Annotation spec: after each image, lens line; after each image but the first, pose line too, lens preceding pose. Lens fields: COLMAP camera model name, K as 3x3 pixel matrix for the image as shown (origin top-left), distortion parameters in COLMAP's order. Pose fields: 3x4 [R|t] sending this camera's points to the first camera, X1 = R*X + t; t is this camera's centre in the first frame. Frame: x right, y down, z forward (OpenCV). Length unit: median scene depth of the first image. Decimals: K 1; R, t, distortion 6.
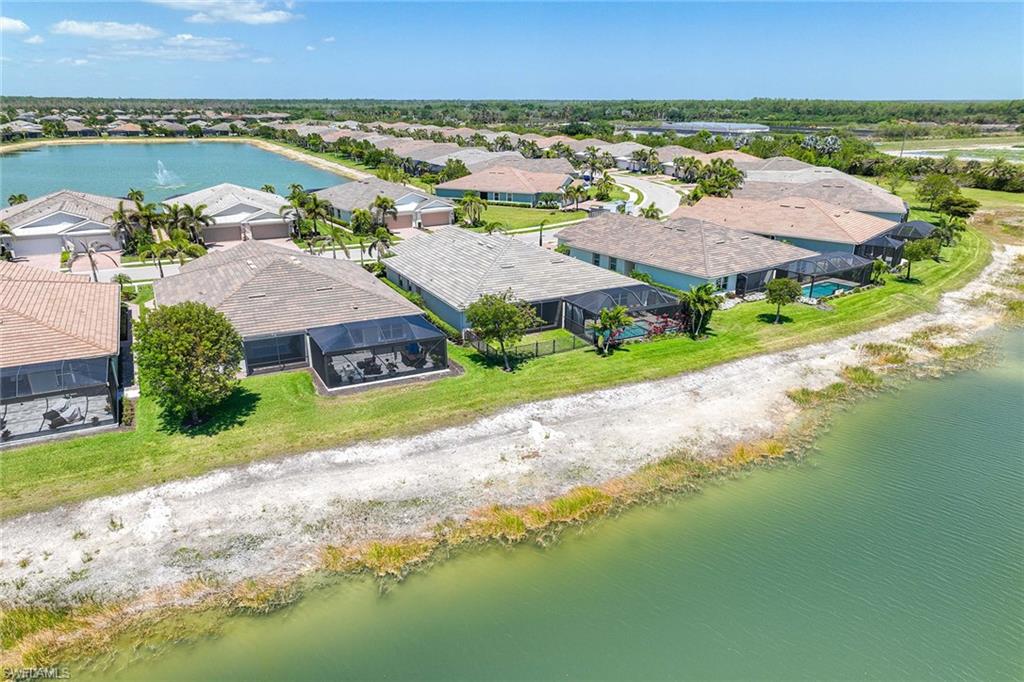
lens RADIAL K [[721.6, 0, 516.9], [0, 721.6, 343.4], [0, 0, 1]] dist [0.006505, 0.008679]
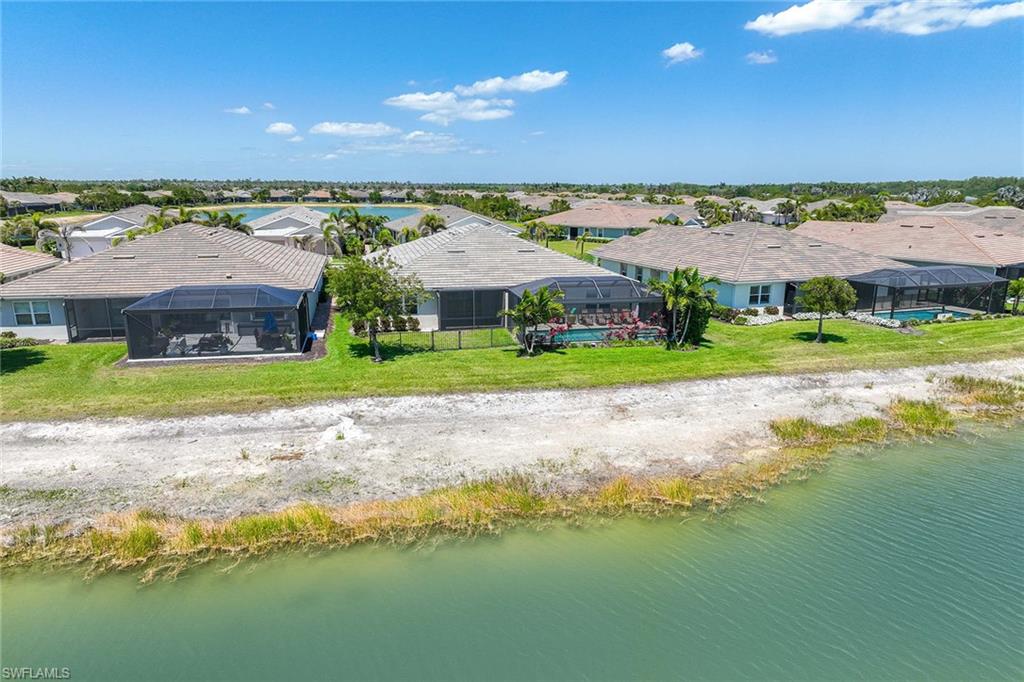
lens RADIAL K [[721.6, 0, 516.9], [0, 721.6, 343.4], [0, 0, 1]] dist [0.006505, 0.008679]
pose [[0.966737, 0.057619, -0.249198, 0.281694], [-0.084631, 0.991475, -0.099069, 0.073614], [0.241366, 0.116863, 0.963372, 0.293842]]
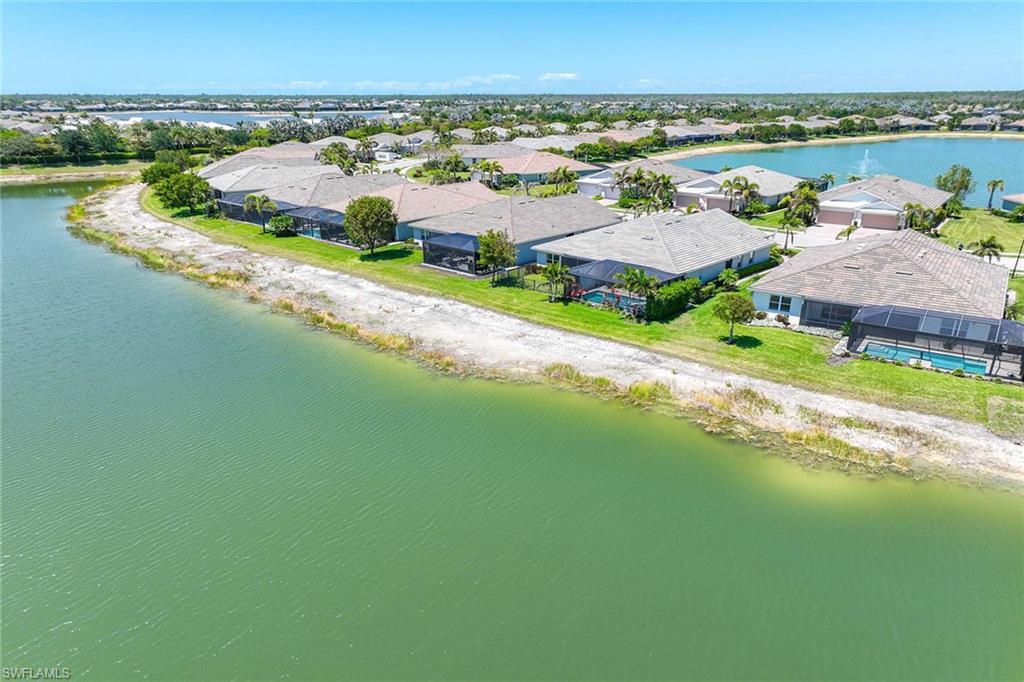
lens RADIAL K [[721.6, 0, 516.9], [0, 721.6, 343.4], [0, 0, 1]] dist [0.006505, 0.008679]
pose [[0.353888, 0.303672, -0.884617, 1.188528], [-0.297711, 0.933202, 0.201252, -0.145885], [0.886640, 0.192140, 0.420655, 0.426769]]
